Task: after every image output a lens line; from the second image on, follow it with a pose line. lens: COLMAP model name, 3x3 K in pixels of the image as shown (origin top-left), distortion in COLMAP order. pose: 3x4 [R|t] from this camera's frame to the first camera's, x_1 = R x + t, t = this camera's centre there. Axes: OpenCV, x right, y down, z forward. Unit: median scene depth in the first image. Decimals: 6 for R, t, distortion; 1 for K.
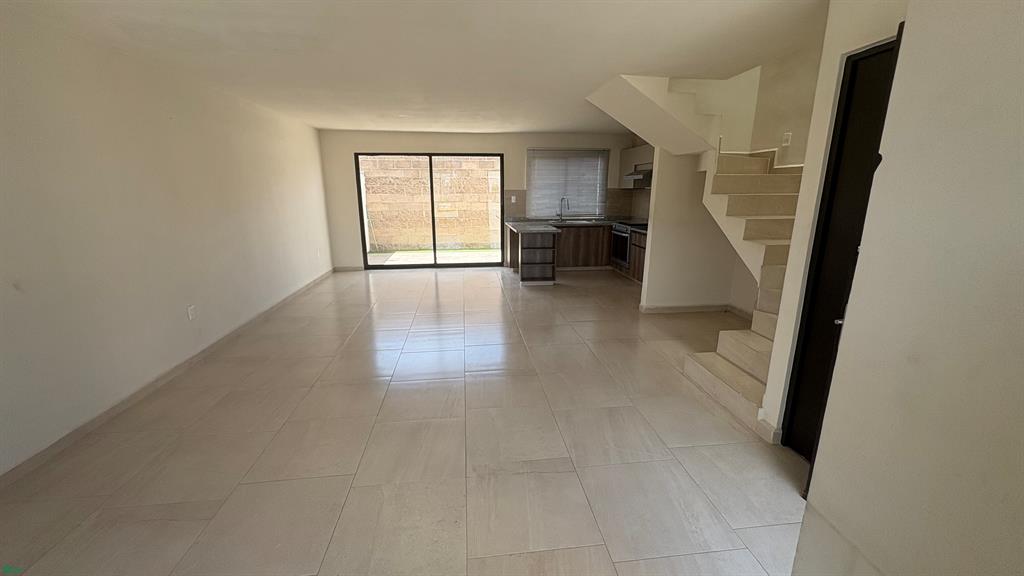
lens RADIAL K [[409.4, 0, 515.0], [0, 409.4, 287.7], [0, 0, 1]] dist [-0.000193, 0.001153]
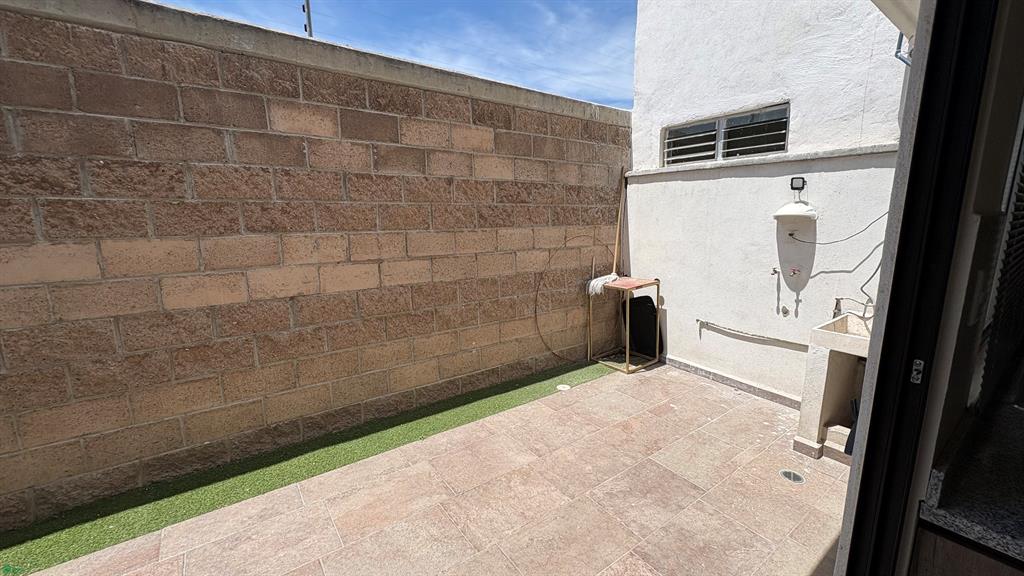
lens RADIAL K [[409.4, 0, 511.5], [0, 409.4, 287.9], [0, 0, 1]] dist [-0.000193, 0.001153]
pose [[0.874903, -0.089692, 0.475920, -0.177316], [0.120099, 0.992186, -0.033796, -0.241452], [-0.469170, 0.086726, 0.878839, 1.012105]]
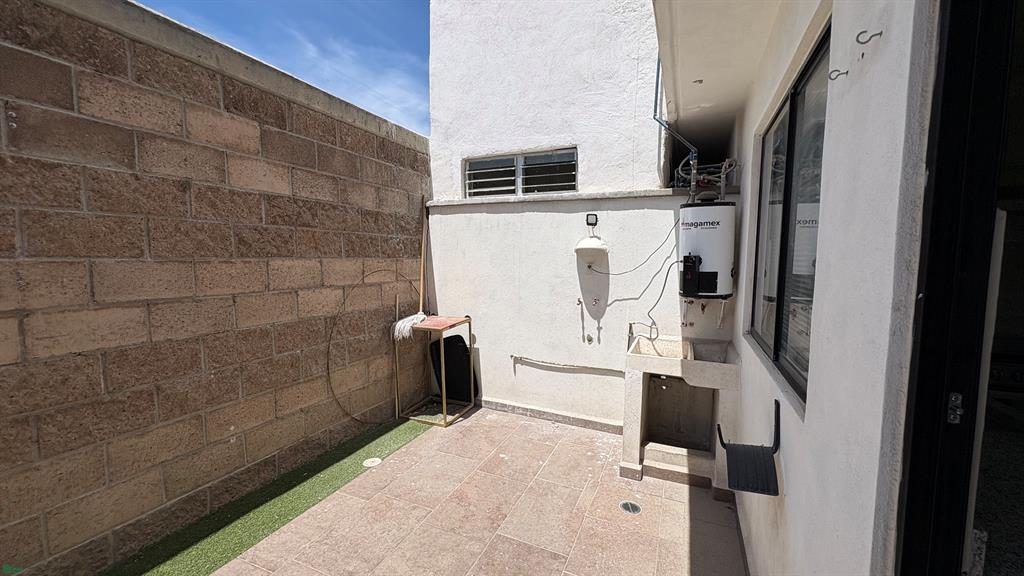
lens RADIAL K [[409.4, 0, 512.4], [0, 409.4, 287.7], [0, 0, 1]] dist [-0.000193, 0.001153]
pose [[0.506531, -0.061484, 0.860027, -0.151809], [0.194414, 0.979912, -0.044449, -0.249503], [-0.840018, 0.189716, 0.508309, 1.090818]]
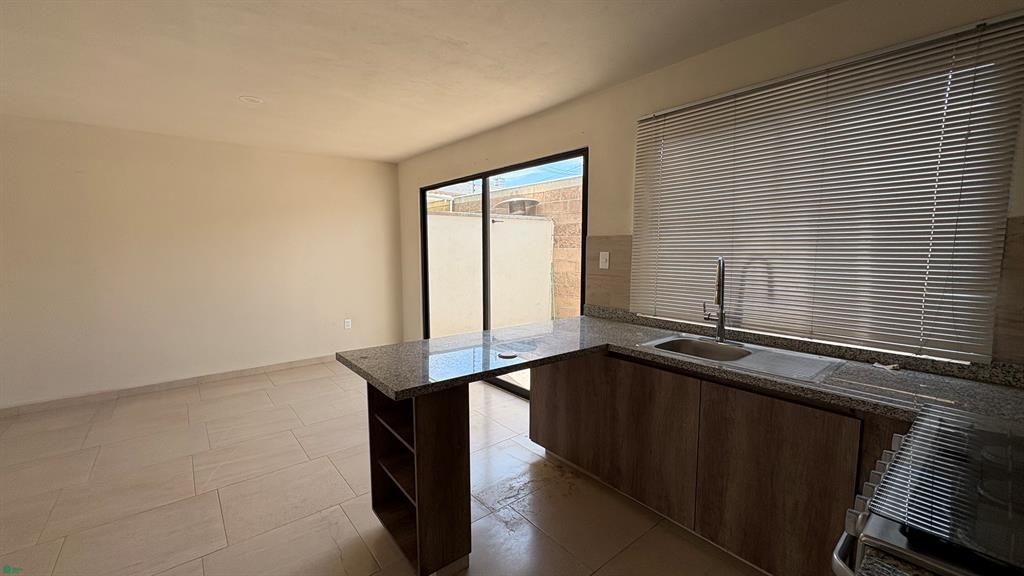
lens RADIAL K [[409.4, 0, 511.5], [0, 409.4, 289.0], [0, 0, 1]] dist [-0.000193, 0.001153]
pose [[0.536718, 0.085847, -0.839383, 0.286033], [-0.197397, 0.979979, -0.025993, -0.172515], [0.820347, 0.179643, 0.542918, 0.772123]]
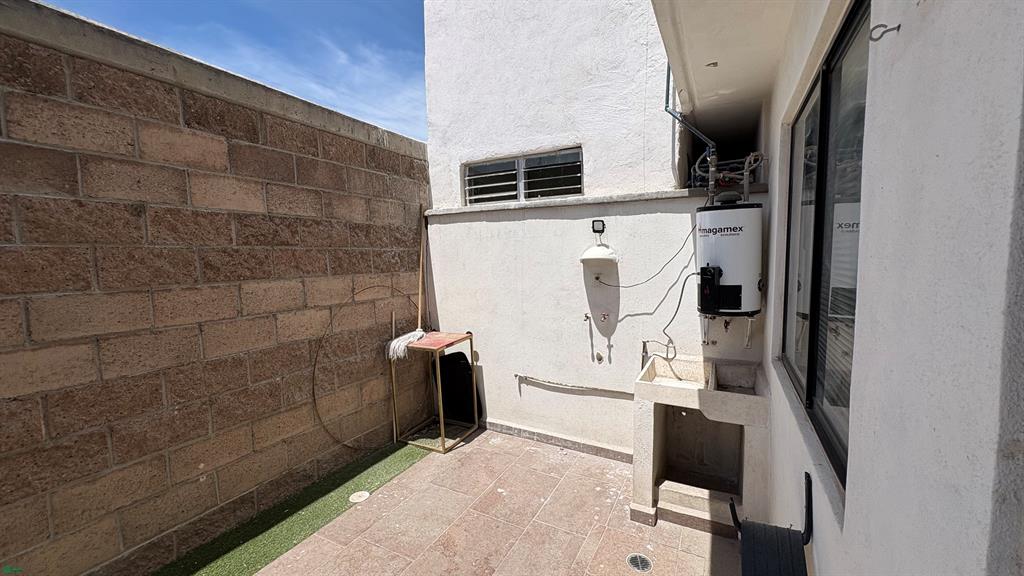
lens RADIAL K [[409.4, 0, 512.5], [0, 409.4, 287.4], [0, 0, 1]] dist [-0.000193, 0.001153]
pose [[0.568780, -0.073377, 0.819210, -0.100500], [0.209572, 0.976067, -0.058080, -0.261085], [-0.795342, 0.204719, 0.570545, 1.080767]]
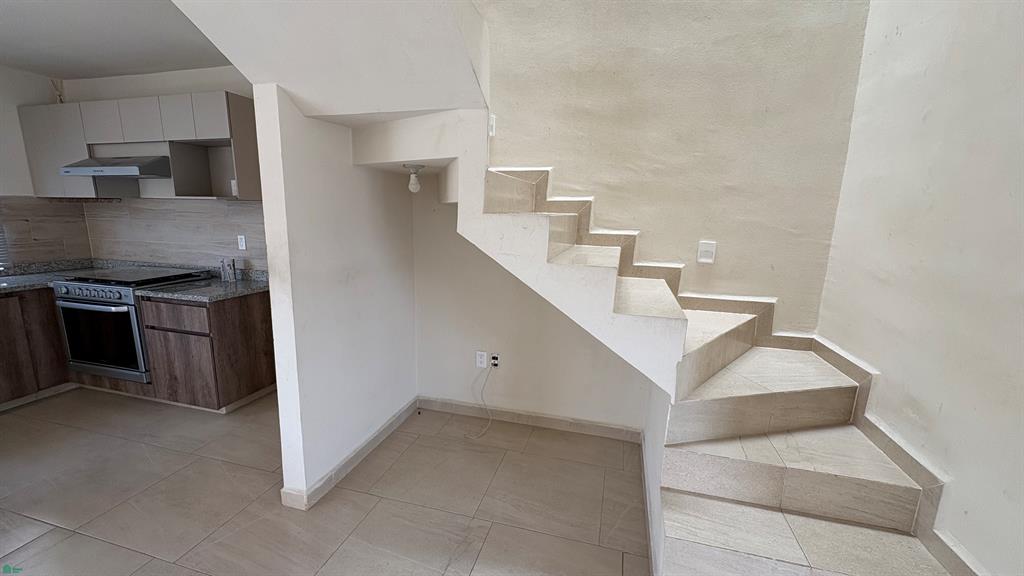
lens RADIAL K [[409.4, 0, 510.2], [0, 409.4, 287.3], [0, 0, 1]] dist [-0.000193, 0.001153]
pose [[0.381813, -0.164803, 0.909428, 0.044870], [0.199969, 0.975397, 0.092803, -0.101045], [-0.902348, 0.146424, 0.405374, 0.437231]]
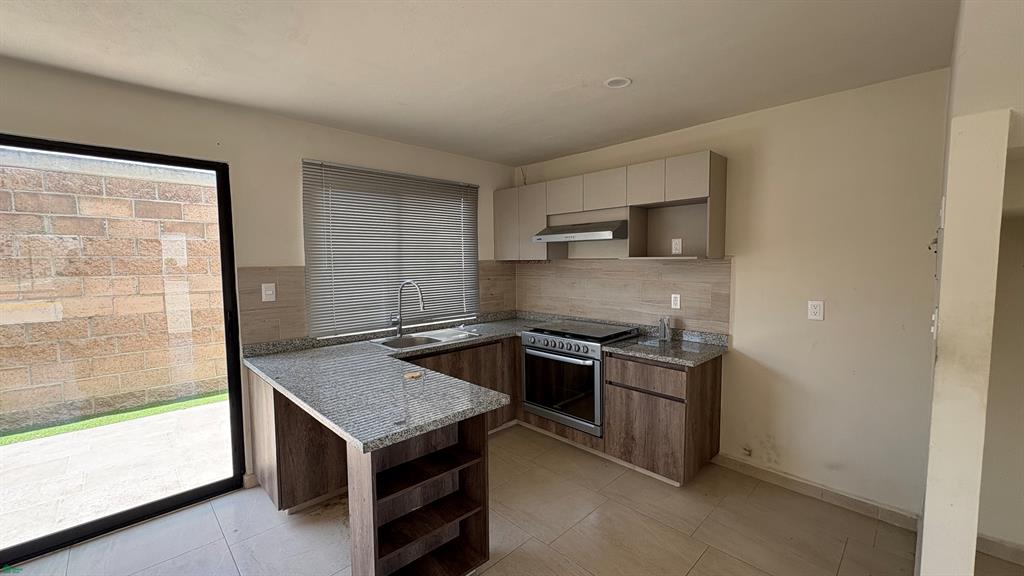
lens RADIAL K [[409.4, 0, 508.0], [0, 409.4, 287.3], [0, 0, 1]] dist [-0.000193, 0.001153]
pose [[0.797931, -0.047269, 0.600892, -0.053852], [0.150233, 0.981054, -0.122322, -0.153493], [-0.583725, 0.187878, 0.789915, 0.630564]]
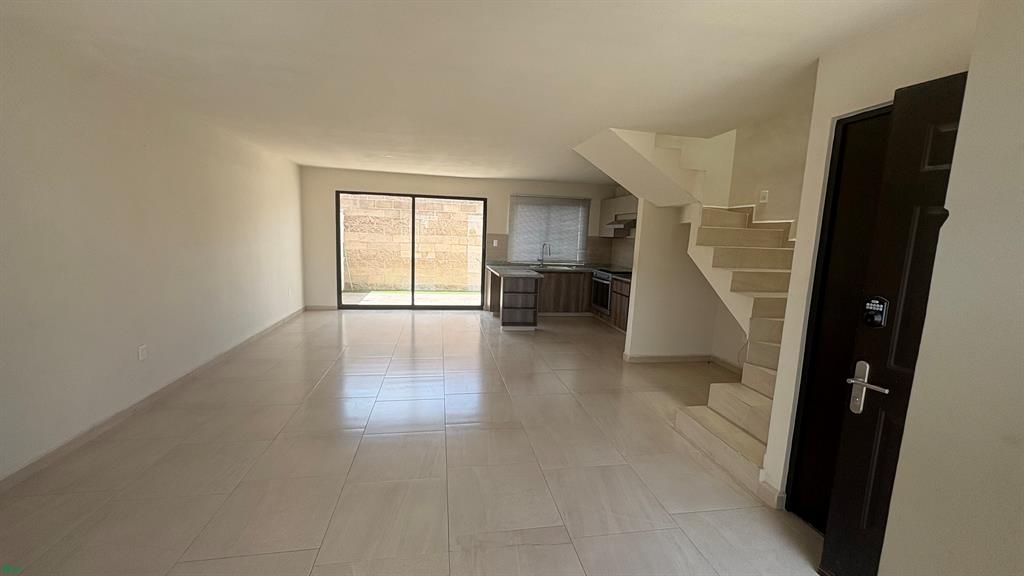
lens RADIAL K [[409.4, 0, 514.3], [0, 409.4, 287.8], [0, 0, 1]] dist [-0.000193, 0.001153]
pose [[0.997700, 0.031382, 0.060086, -0.014950], [-0.024875, 0.994041, -0.106132, -0.002842], [-0.063058, 0.104393, 0.992535, 0.017778]]
